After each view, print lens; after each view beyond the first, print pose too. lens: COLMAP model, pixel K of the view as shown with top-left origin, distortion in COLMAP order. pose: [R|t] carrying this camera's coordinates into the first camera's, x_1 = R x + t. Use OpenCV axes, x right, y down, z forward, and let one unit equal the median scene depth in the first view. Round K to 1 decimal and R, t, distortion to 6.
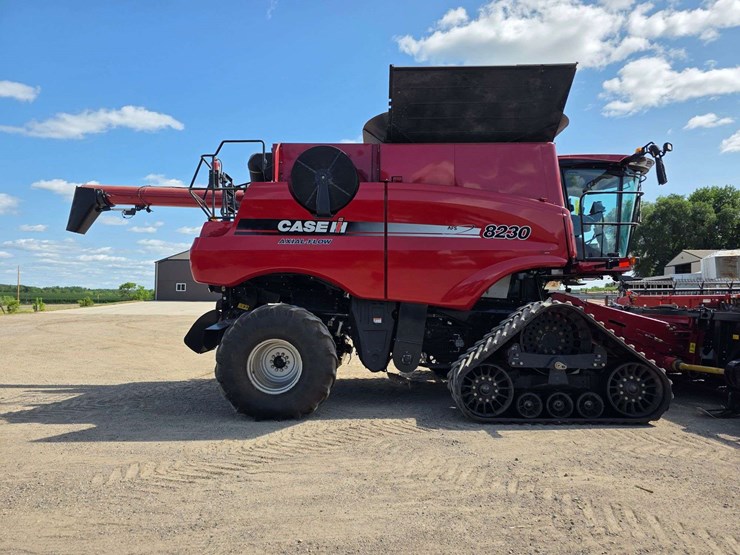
lens RADIAL K [[499.5, 0, 368.9], [0, 499.5, 276.2], [0, 0, 1]] dist [0.081402, -0.076277]
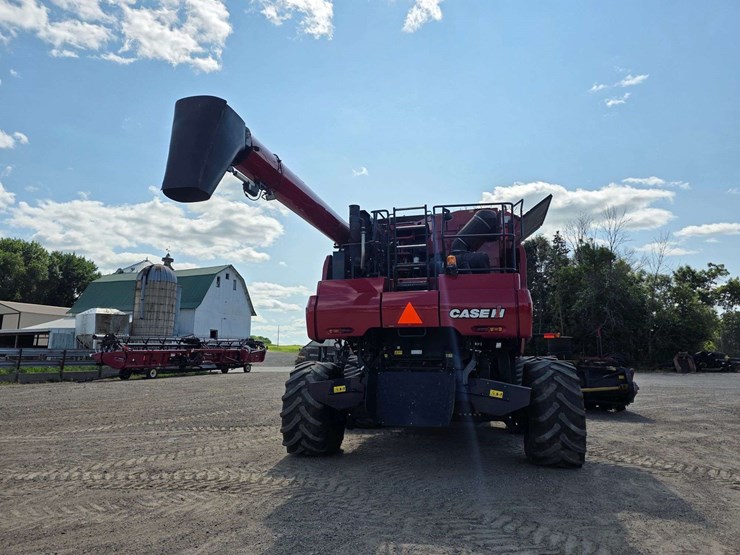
lens RADIAL K [[499.5, 0, 368.9], [0, 499.5, 276.2], [0, 0, 1]] dist [0.081402, -0.076277]
pose [[0.235771, 0.148819, 0.960346, -1.339204], [-0.048236, 0.988779, -0.141383, 0.045921], [-0.970611, -0.012989, 0.240303, 1.079980]]
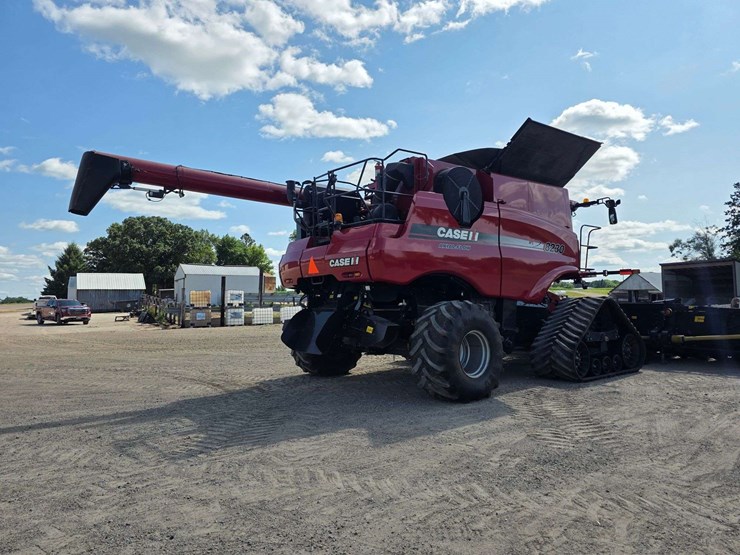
lens RADIAL K [[497.2, 0, 368.9], [0, 497.2, 277.1], [0, 0, 1]] dist [0.101916, -0.104387]
pose [[0.794819, 0.019359, 0.606537, -0.990635], [-0.015640, 0.999813, -0.011416, 0.016458], [-0.606644, -0.000413, 0.794973, 0.206082]]
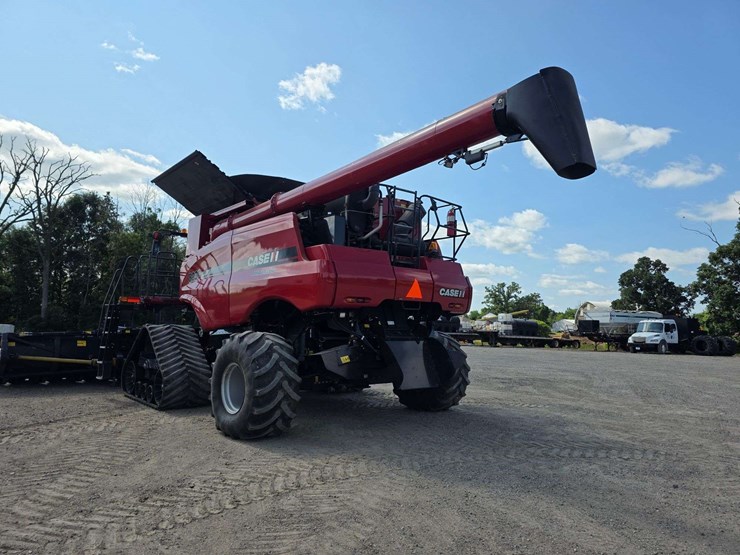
lens RADIAL K [[503.6, 0, 361.9], [0, 503.6, 273.7], [0, 0, 1]] dist [0.075415, -0.080862]
pose [[-0.649978, 0.068708, 0.756841, -1.121257], [-0.055185, 0.989008, -0.137178, 0.099642], [-0.757947, -0.130929, -0.639041, 2.017653]]
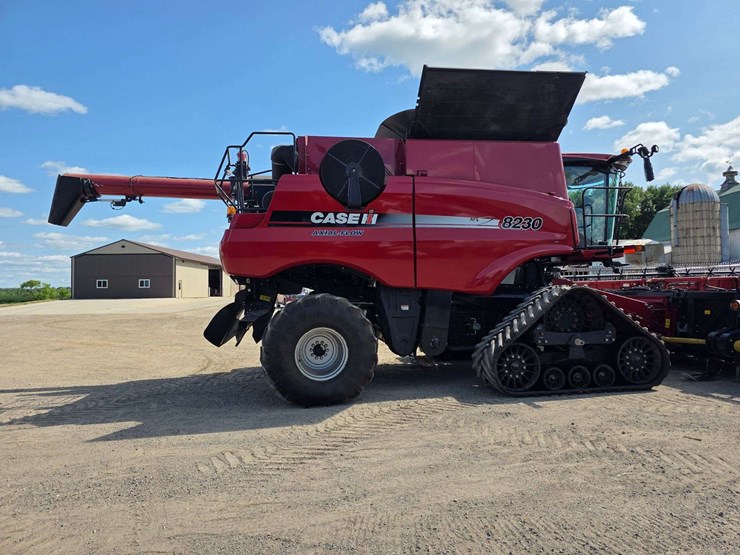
lens RADIAL K [[496.7, 0, 379.4], [0, 496.7, 276.0], [0, 0, 1]] dist [0.083605, -0.078889]
pose [[0.986005, -0.019019, 0.165628, -0.215900], [0.016488, 0.999726, 0.016644, 0.003784], [-0.165900, -0.013681, 0.986048, -0.024757]]
